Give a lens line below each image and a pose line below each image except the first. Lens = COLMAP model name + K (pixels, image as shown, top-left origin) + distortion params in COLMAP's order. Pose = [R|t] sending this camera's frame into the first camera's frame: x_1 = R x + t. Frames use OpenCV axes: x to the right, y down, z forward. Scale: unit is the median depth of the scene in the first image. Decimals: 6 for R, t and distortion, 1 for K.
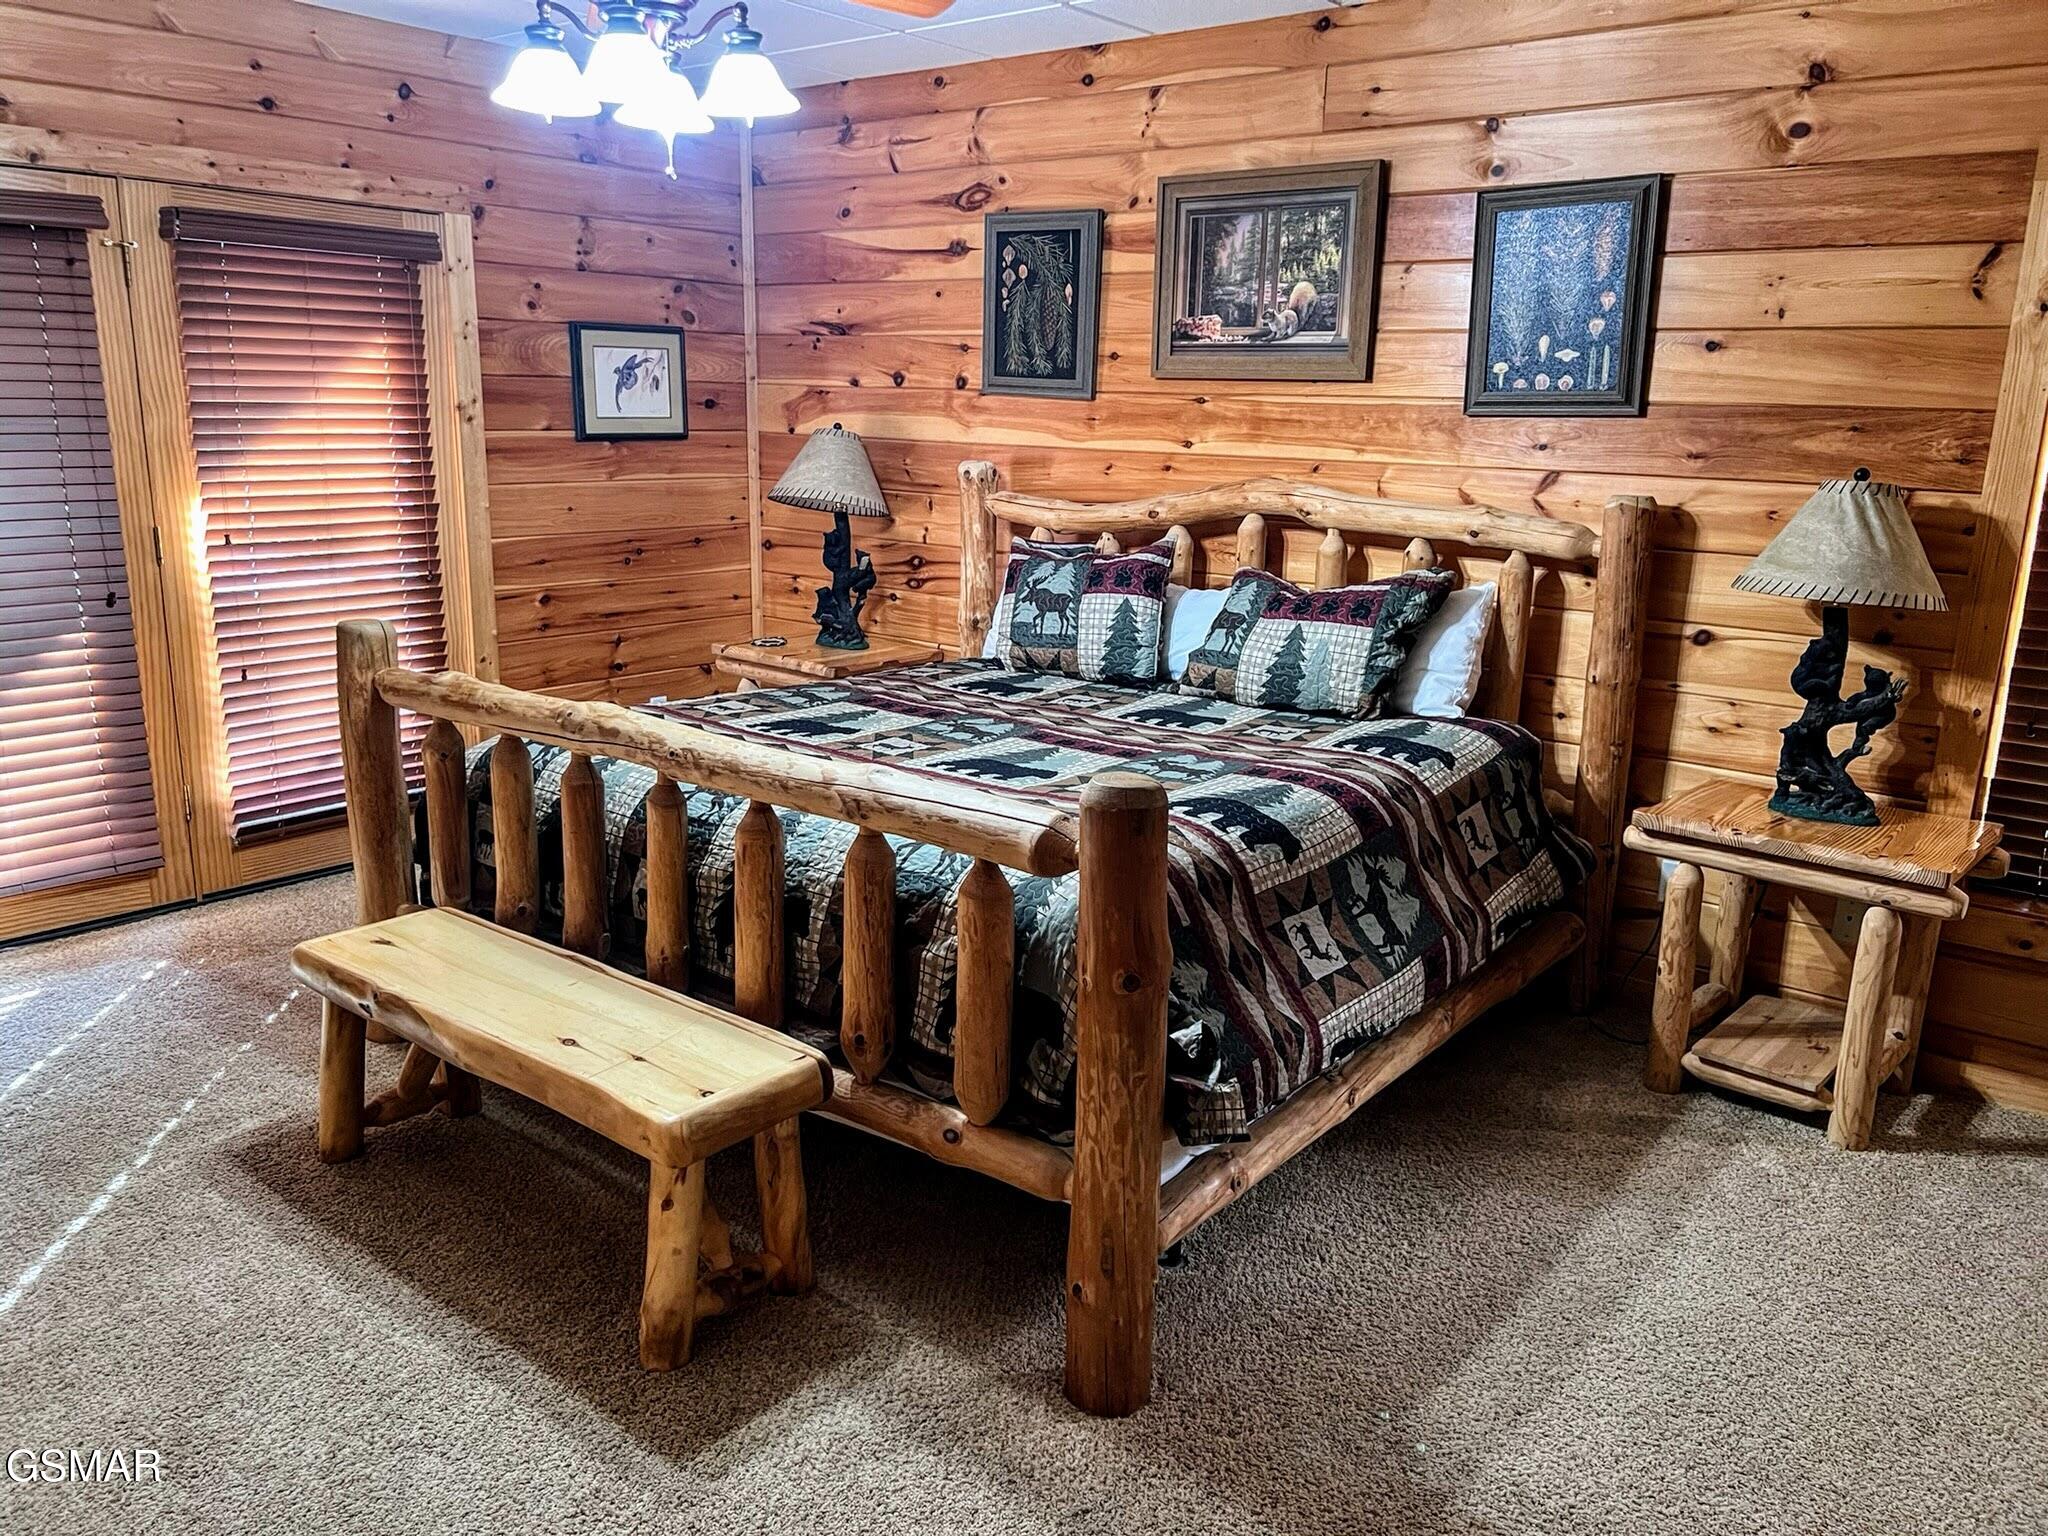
lens RADIAL K [[1532.9, 0, 1028.0], [0, 1532.9, 778.0], [0, 0, 1]] dist [0.056756, -0.065032]
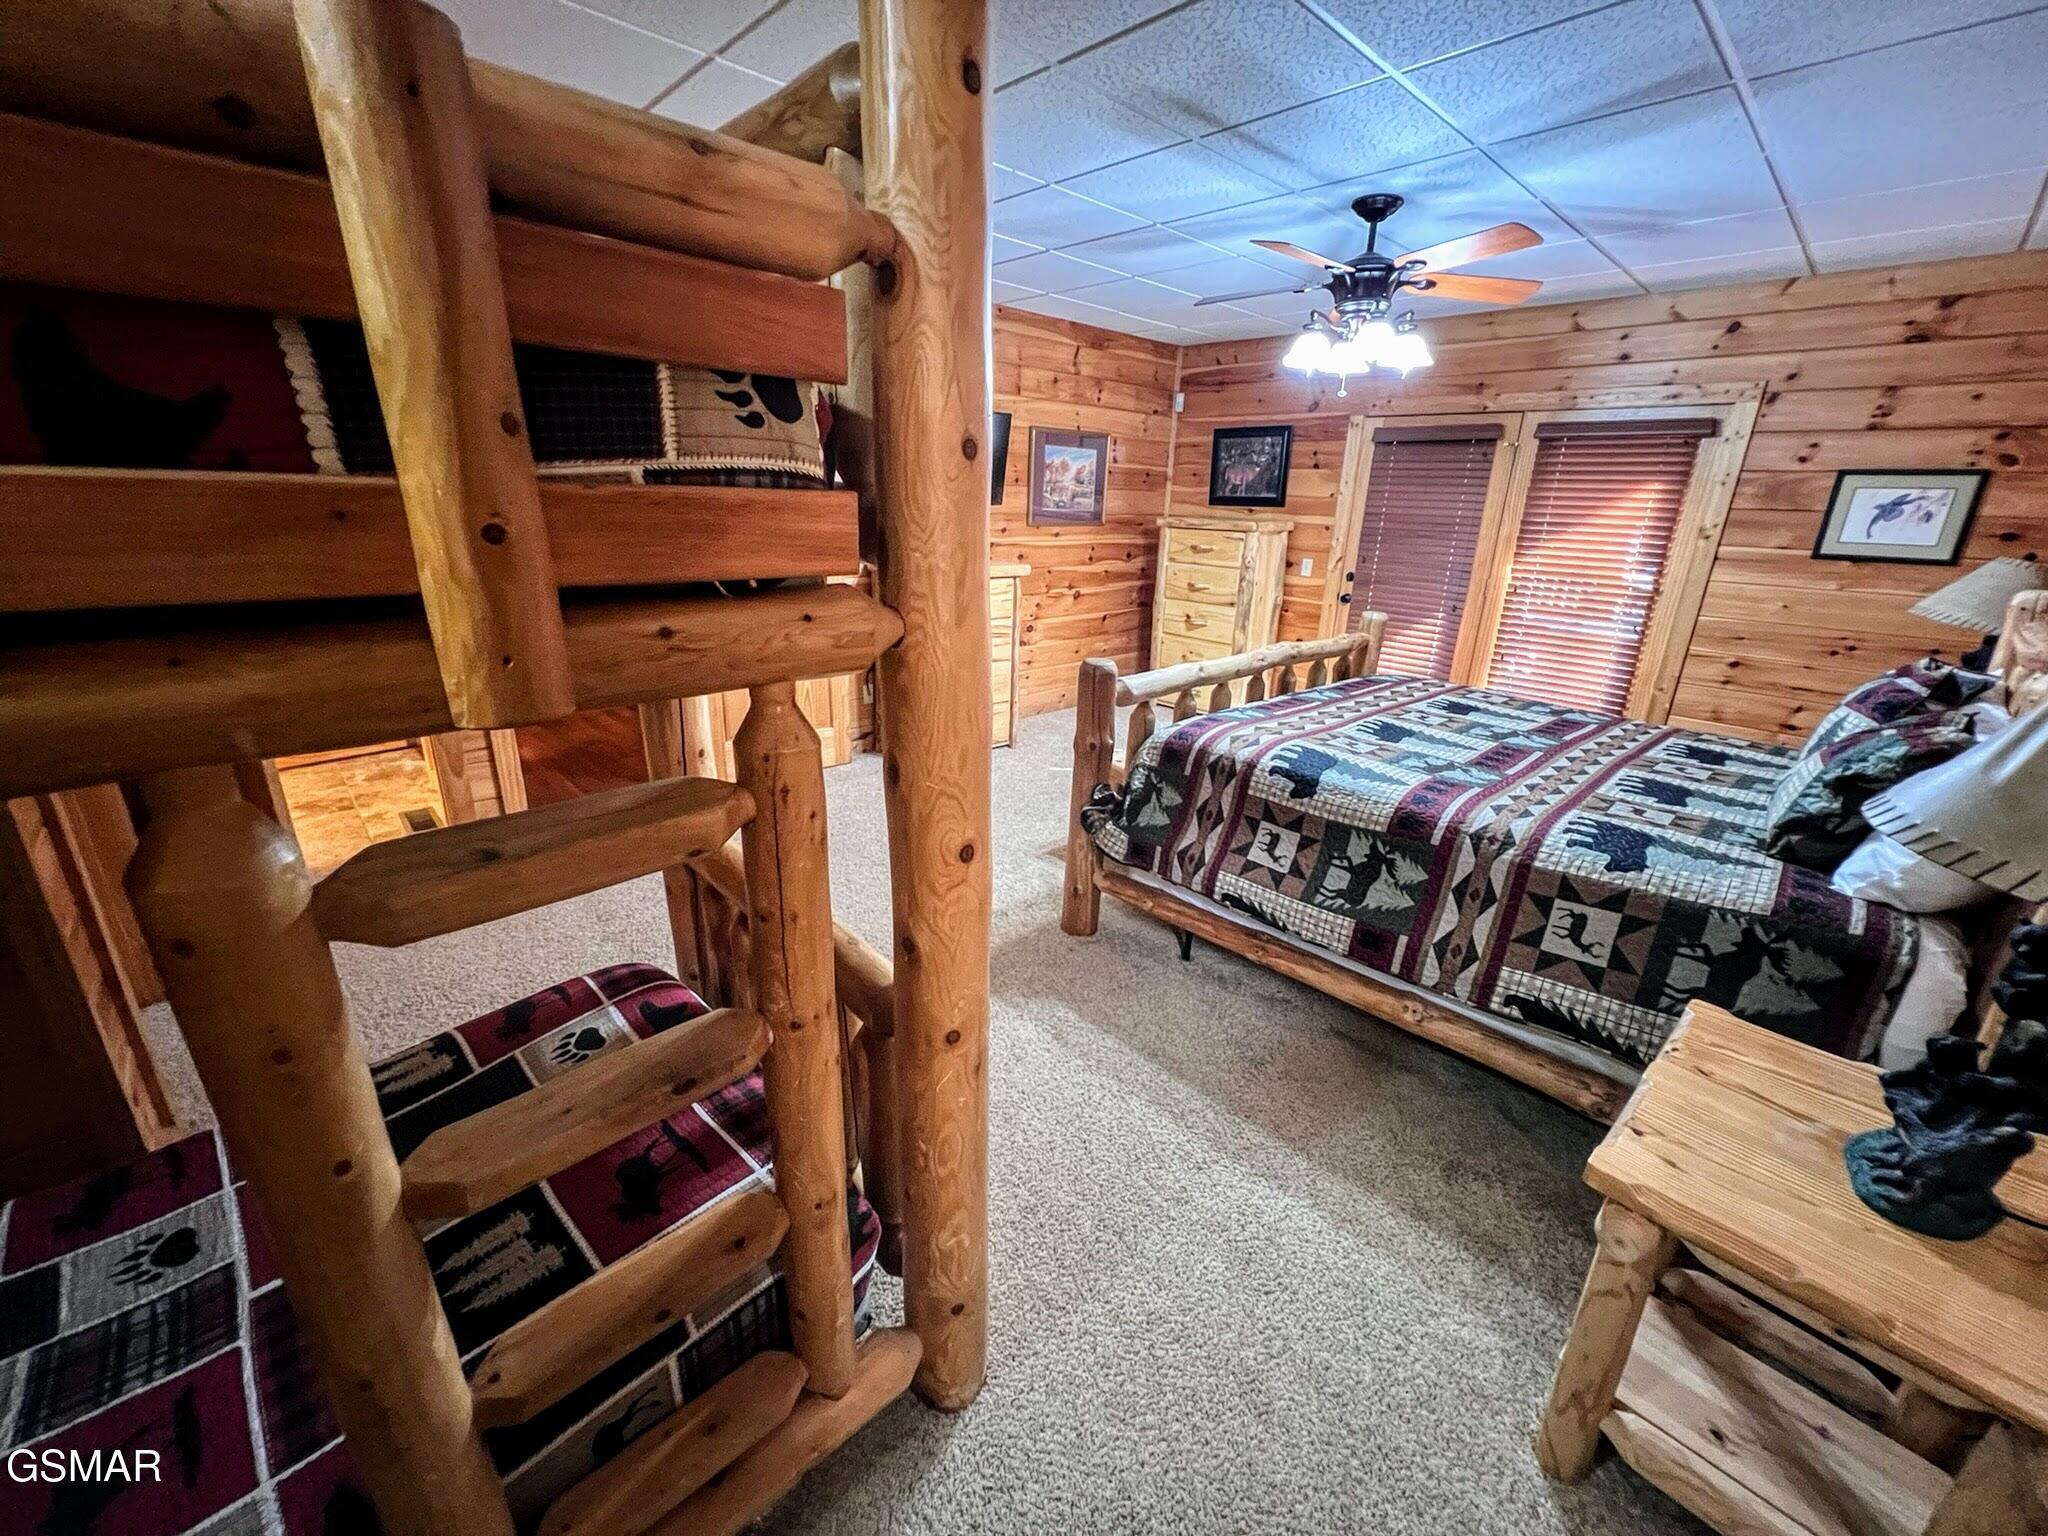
lens RADIAL K [[819.9, 0, 1027.7], [0, 819.9, 772.9], [0, 0, 1]] dist [-0.004331, 0.000923]
pose [[-0.118741, 0.297536, -0.947298, 0.713081], [-0.272860, 0.907539, 0.319250, -0.115770], [0.954698, 0.296387, -0.026577, 0.546348]]
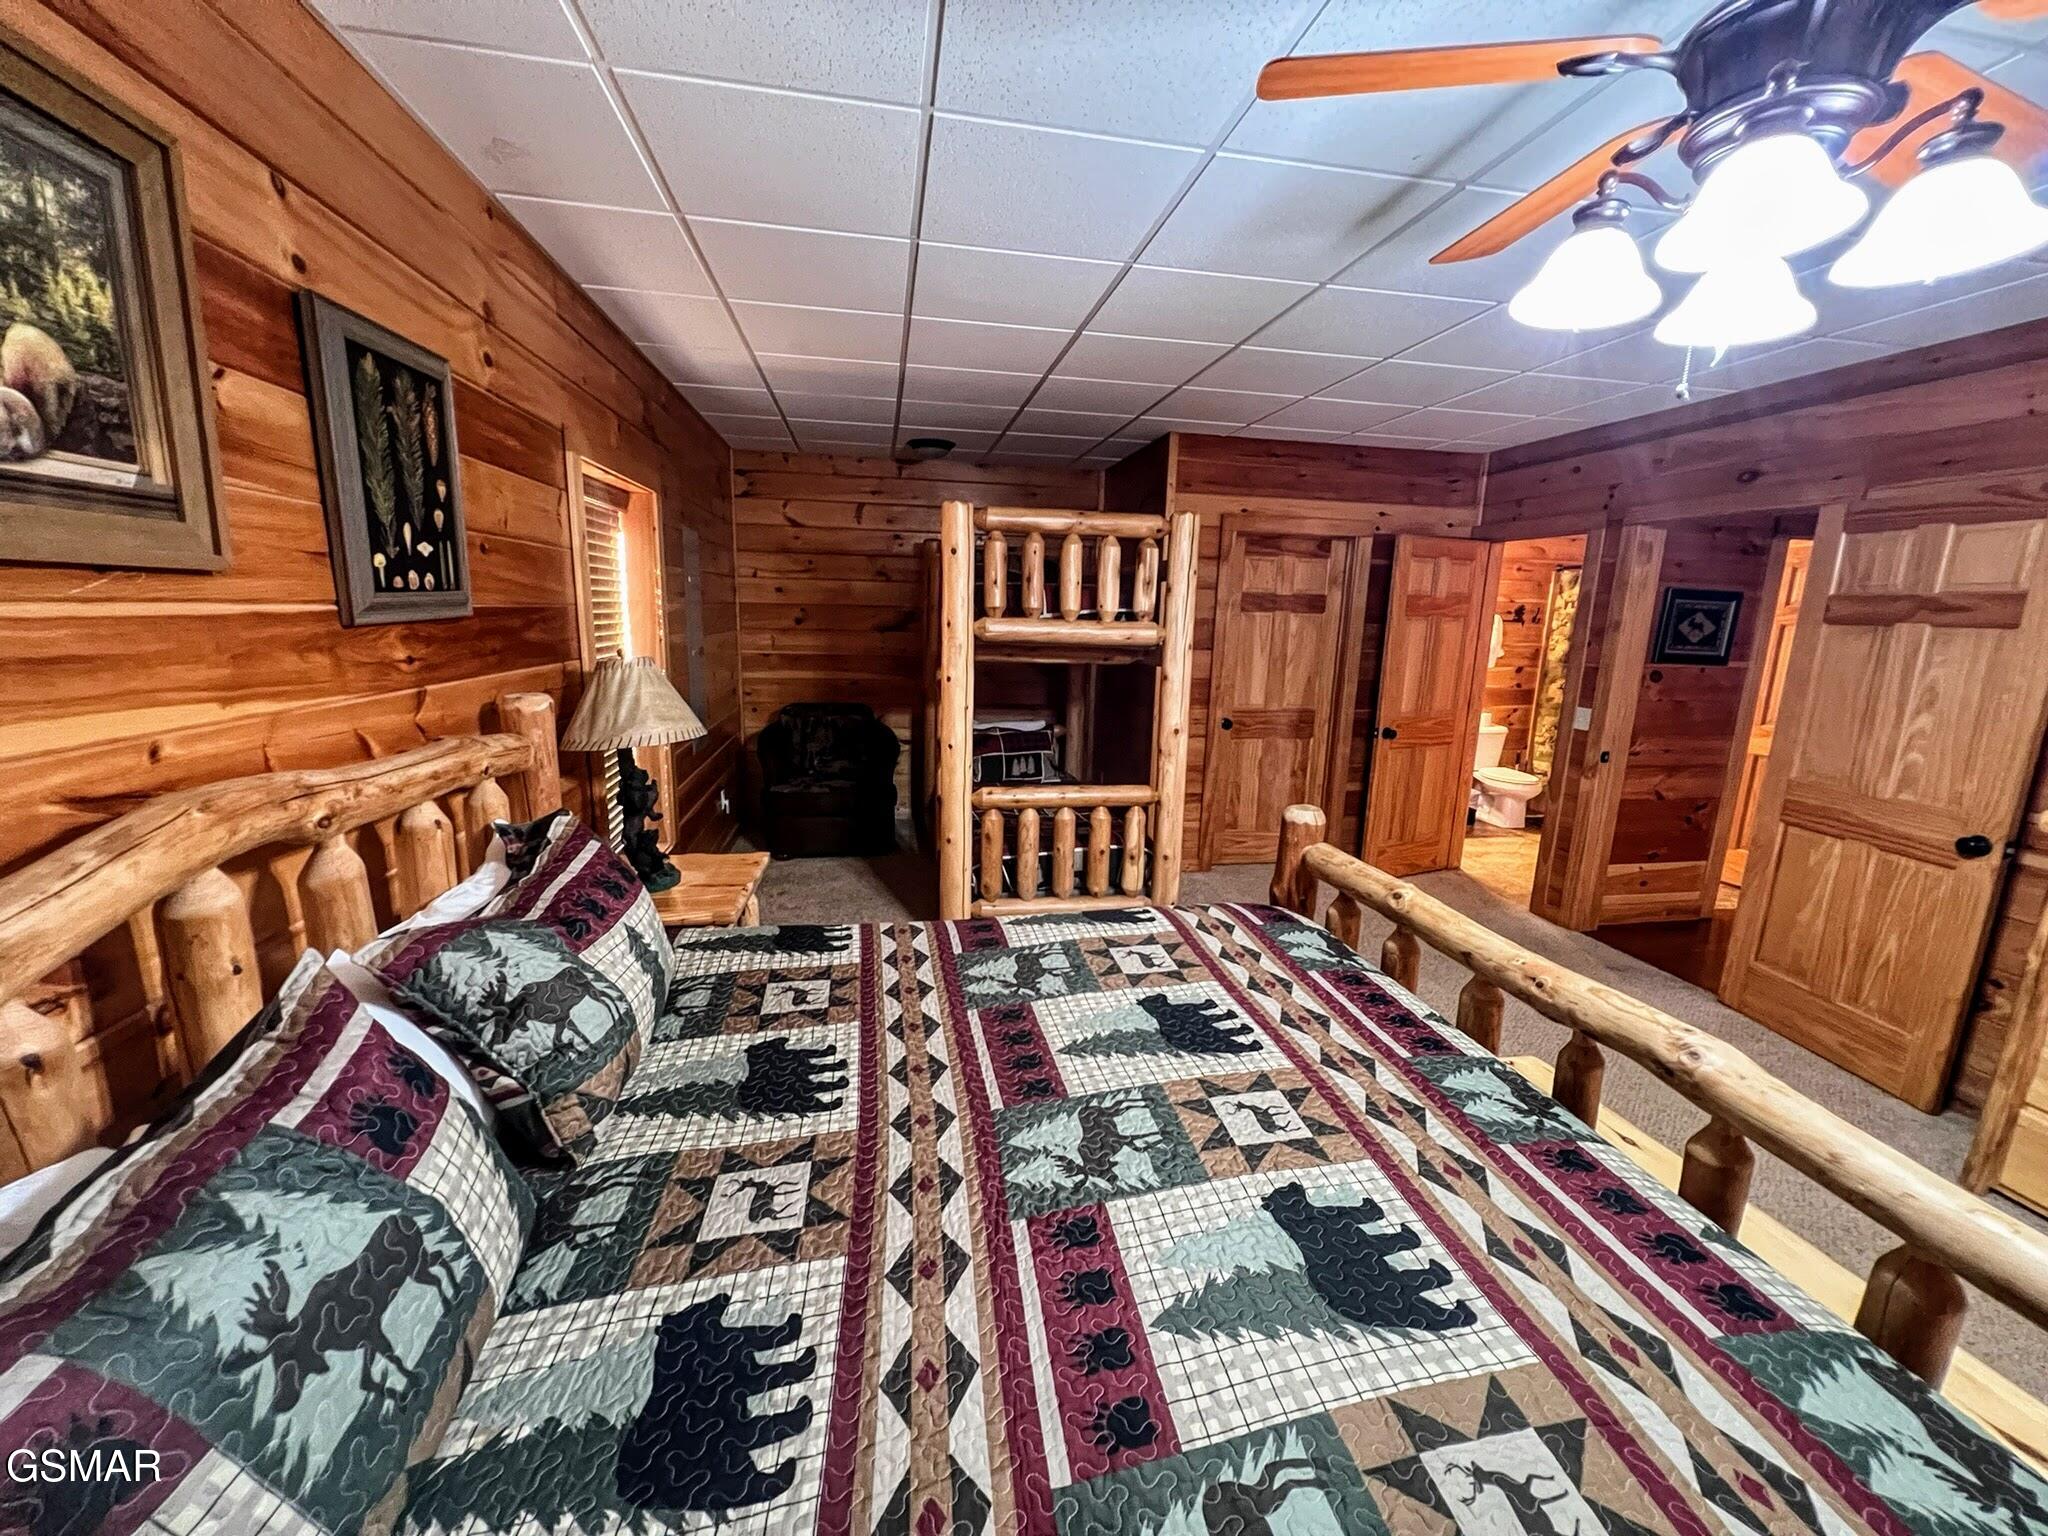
lens RADIAL K [[819.9, 0, 1023.9], [0, 819.9, 772.6], [0, 0, 1]] dist [-0.004331, 0.000923]
pose [[-0.757209, -0.172088, 0.630096, -0.191065], [0.113958, 0.915067, 0.386866, -0.289306], [-0.643155, 0.364743, -0.673286, 1.104360]]
